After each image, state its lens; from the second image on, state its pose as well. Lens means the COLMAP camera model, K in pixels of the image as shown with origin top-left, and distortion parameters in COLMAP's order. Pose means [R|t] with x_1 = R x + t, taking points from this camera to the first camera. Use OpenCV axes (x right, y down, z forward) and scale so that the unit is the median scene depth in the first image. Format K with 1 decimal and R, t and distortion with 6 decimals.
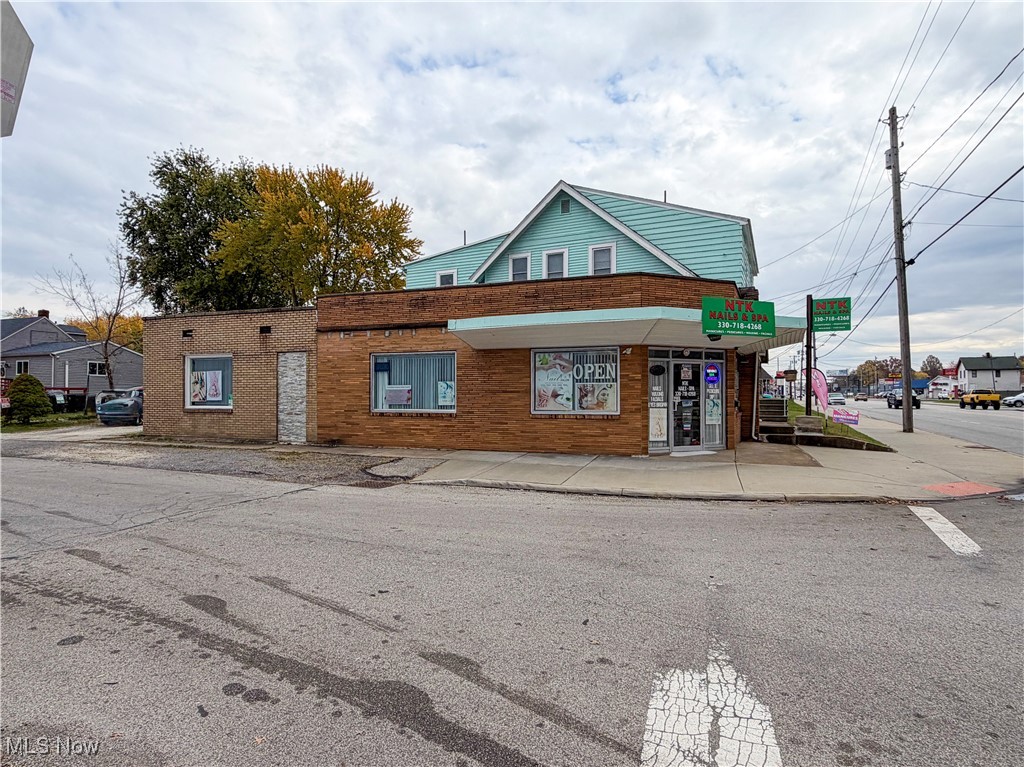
lens RADIAL K [[561.5, 0, 510.4], [0, 561.5, 391.1], [0, 0, 1]] dist [-0.004355, -0.000914]
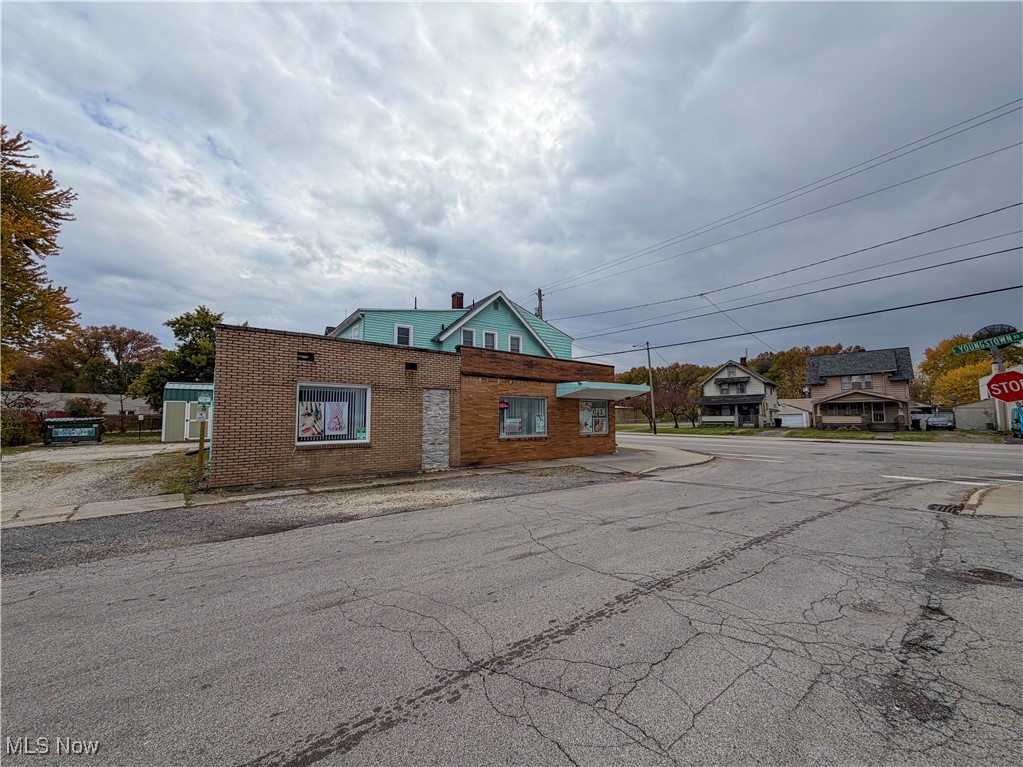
lens RADIAL K [[426.2, 0, 502.5], [0, 426.2, 385.5], [0, 0, 1]] dist [-0.000504, 0.000024]
pose [[0.479625, 0.067125, 0.874902, -1.070316], [-0.002808, 0.997182, -0.074967, -0.012339], [-0.877469, 0.033499, 0.478462, 0.463120]]
